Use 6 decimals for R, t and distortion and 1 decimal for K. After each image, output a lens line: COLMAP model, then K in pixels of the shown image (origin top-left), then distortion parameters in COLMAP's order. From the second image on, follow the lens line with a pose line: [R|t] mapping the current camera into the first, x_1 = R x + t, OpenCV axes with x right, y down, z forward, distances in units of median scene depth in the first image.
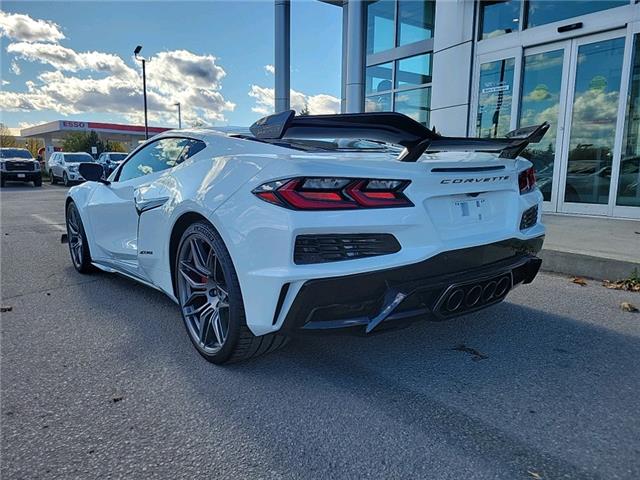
lens RADIAL K [[474.6, 0, 320.0], [0, 474.6, 240.0], [0, 0, 1]] dist [0.062815, -0.048304]
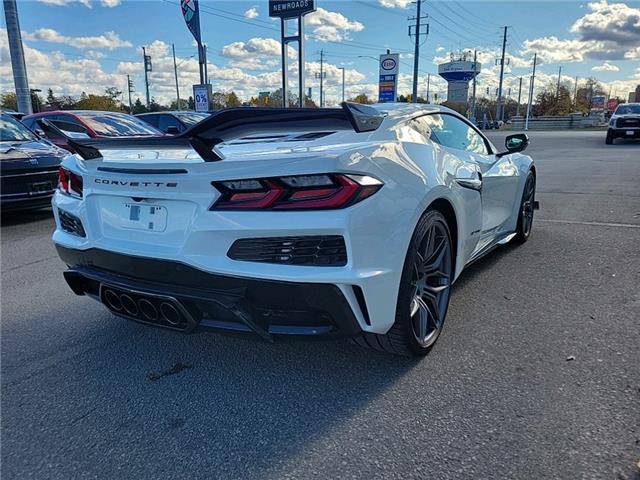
lens RADIAL K [[479.6, 0, 320.0], [0, 479.6, 240.0], [0, 0, 1]] dist [0.047297, -0.004944]
pose [[0.354539, 0.212424, -0.910592, 1.325849], [-0.129912, 0.975598, 0.177008, -0.231271], [0.925972, 0.055541, 0.373484, 1.003330]]
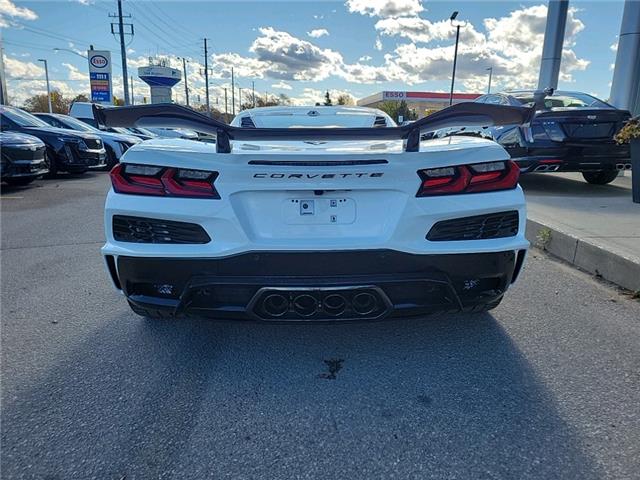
lens RADIAL K [[474.6, 0, 320.0], [0, 474.6, 240.0], [0, 0, 1]] dist [0.062815, -0.048304]
pose [[0.808721, 0.142382, -0.570699, 0.850002], [-0.103872, 0.989582, 0.099694, -0.097541], [0.578948, -0.021345, 0.815085, 0.298740]]
